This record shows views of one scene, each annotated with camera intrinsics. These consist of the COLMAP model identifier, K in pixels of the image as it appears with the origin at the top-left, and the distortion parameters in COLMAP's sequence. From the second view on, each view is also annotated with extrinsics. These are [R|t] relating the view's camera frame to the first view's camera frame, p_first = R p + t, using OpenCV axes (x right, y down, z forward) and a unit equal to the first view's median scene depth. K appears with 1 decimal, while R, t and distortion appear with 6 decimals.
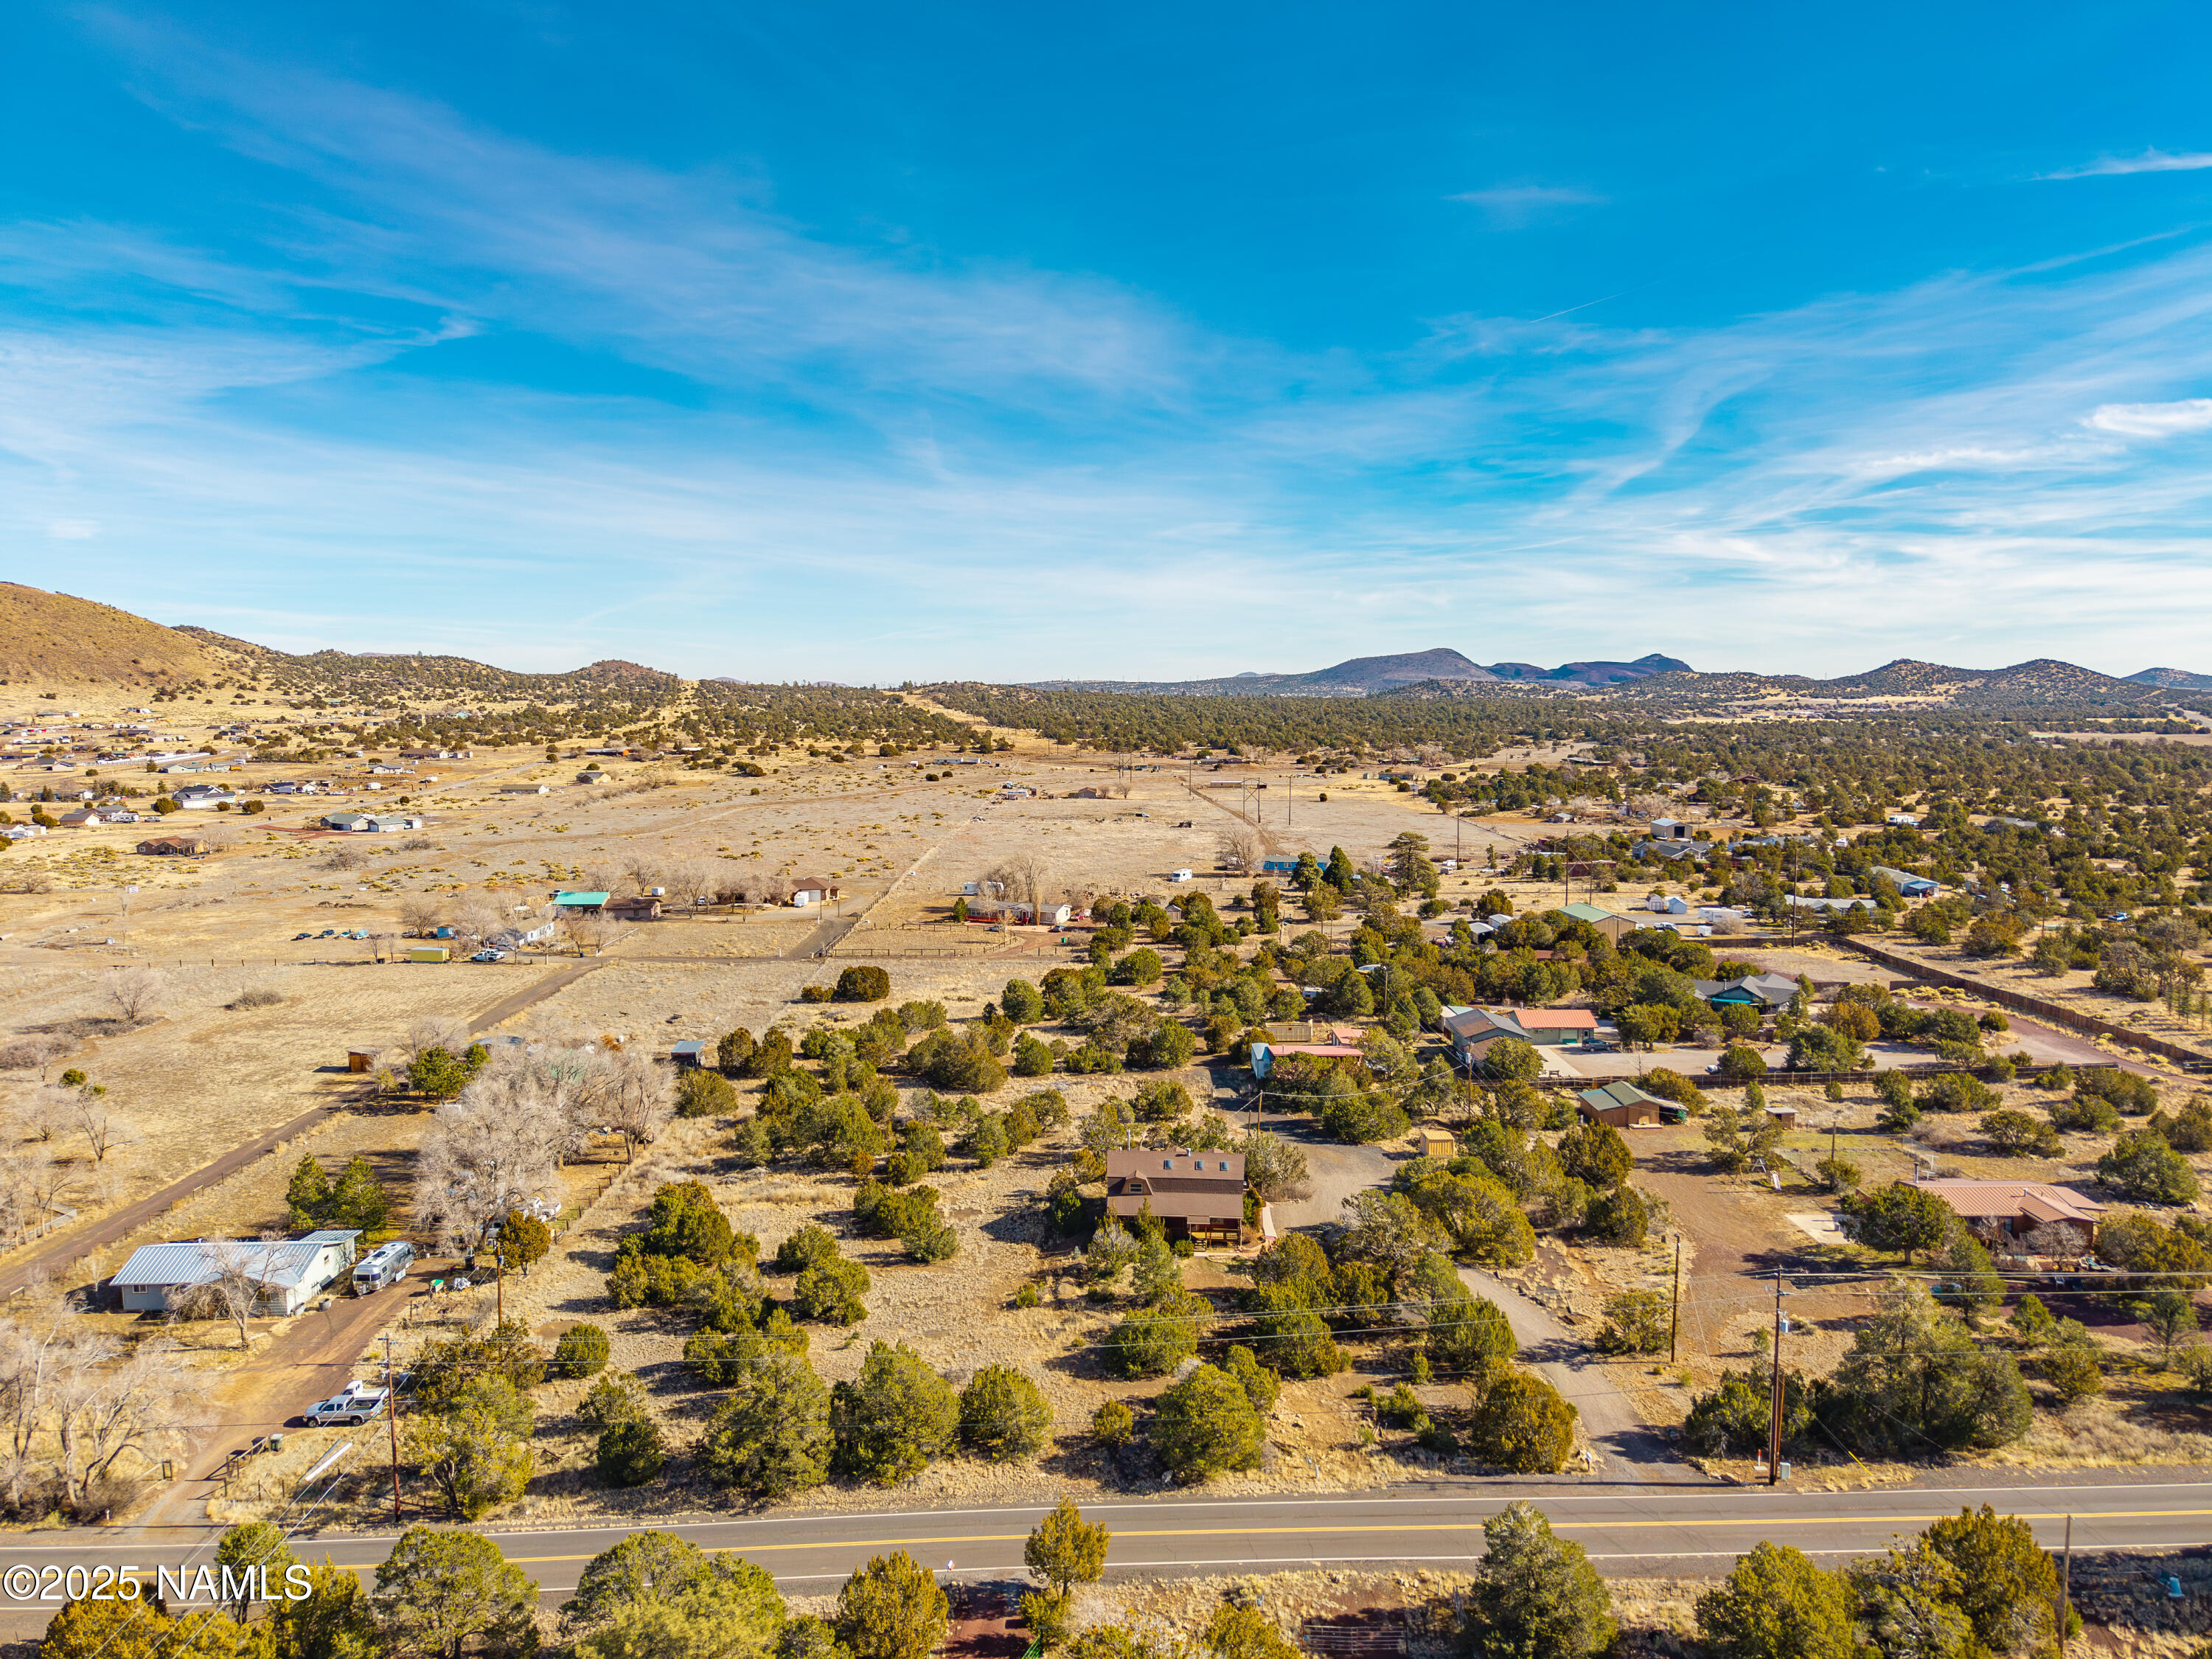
lens RADIAL K [[1429.9, 0, 1106.0], [0, 1429.9, 829.5], [0, 0, 1]] dist [0.011566, -0.006177]
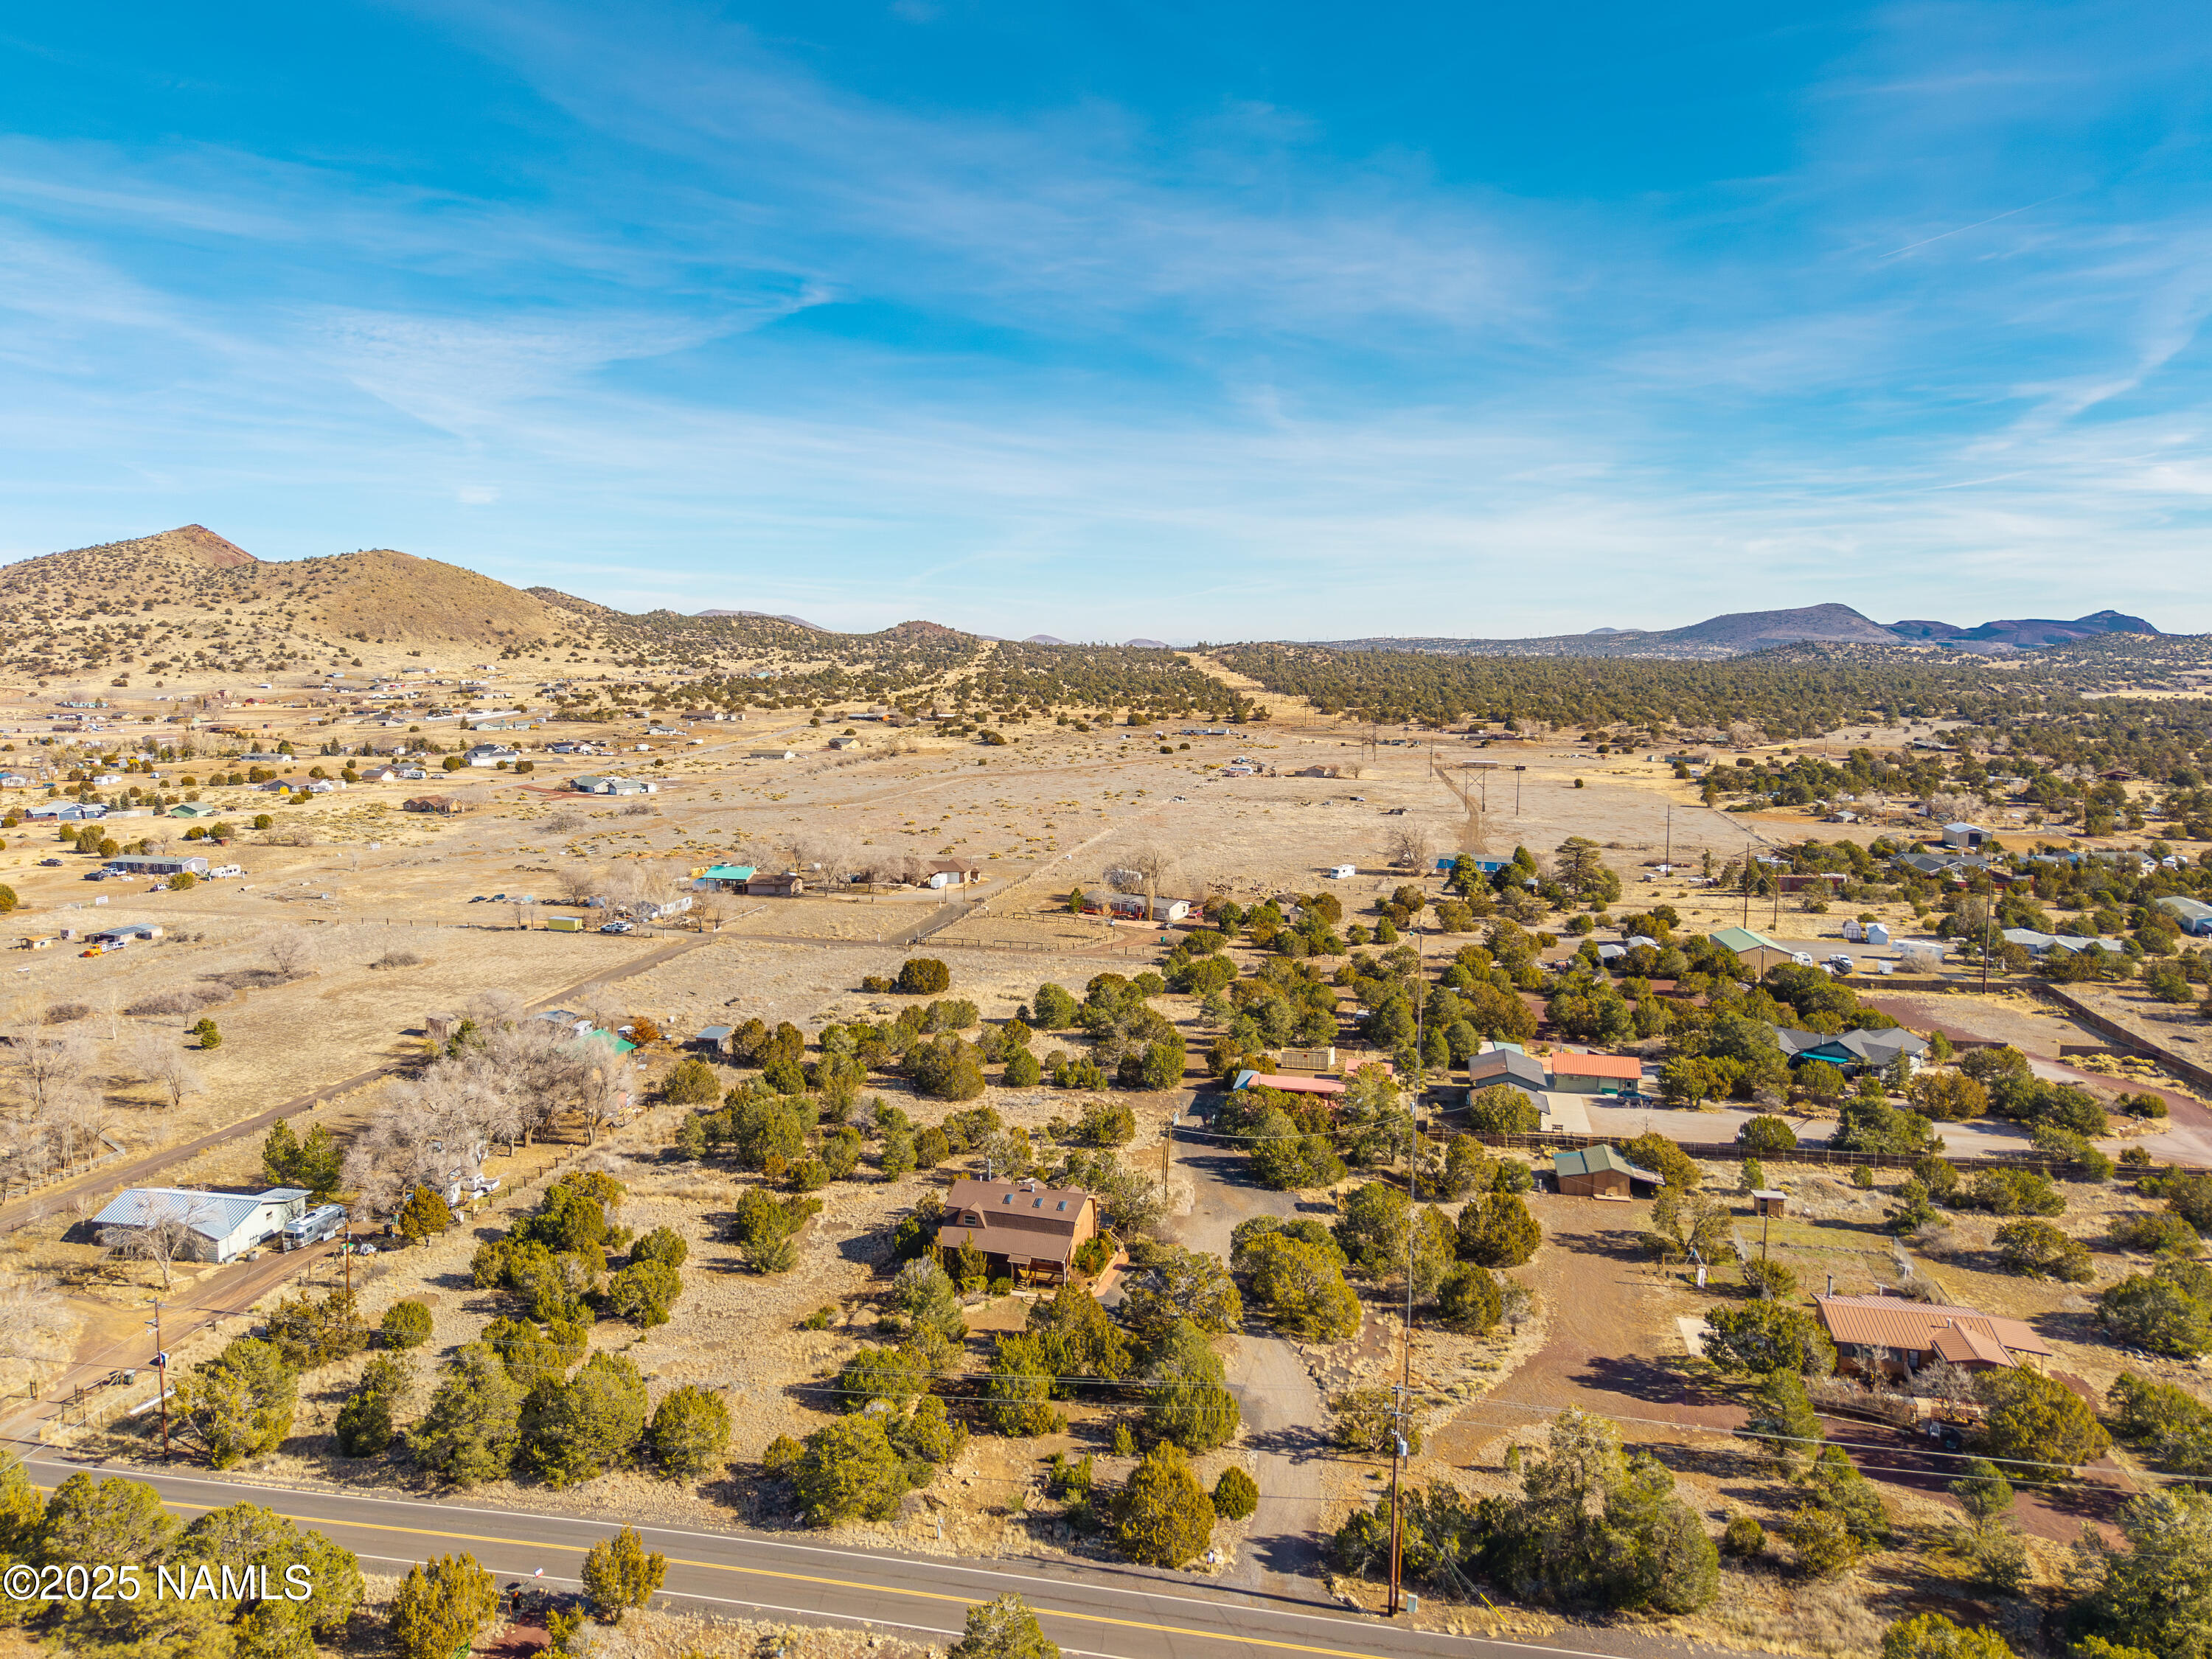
lens RADIAL K [[1500.9, 0, 1105.6], [0, 1500.9, 746.7], [0, 0, 1]] dist [0.011414, -0.005991]
pose [[0.972306, 0.023092, -0.232569, 0.152158], [-0.029582, 0.999263, -0.024456, -0.024976], [0.231833, 0.030659, 0.972272, -0.005442]]
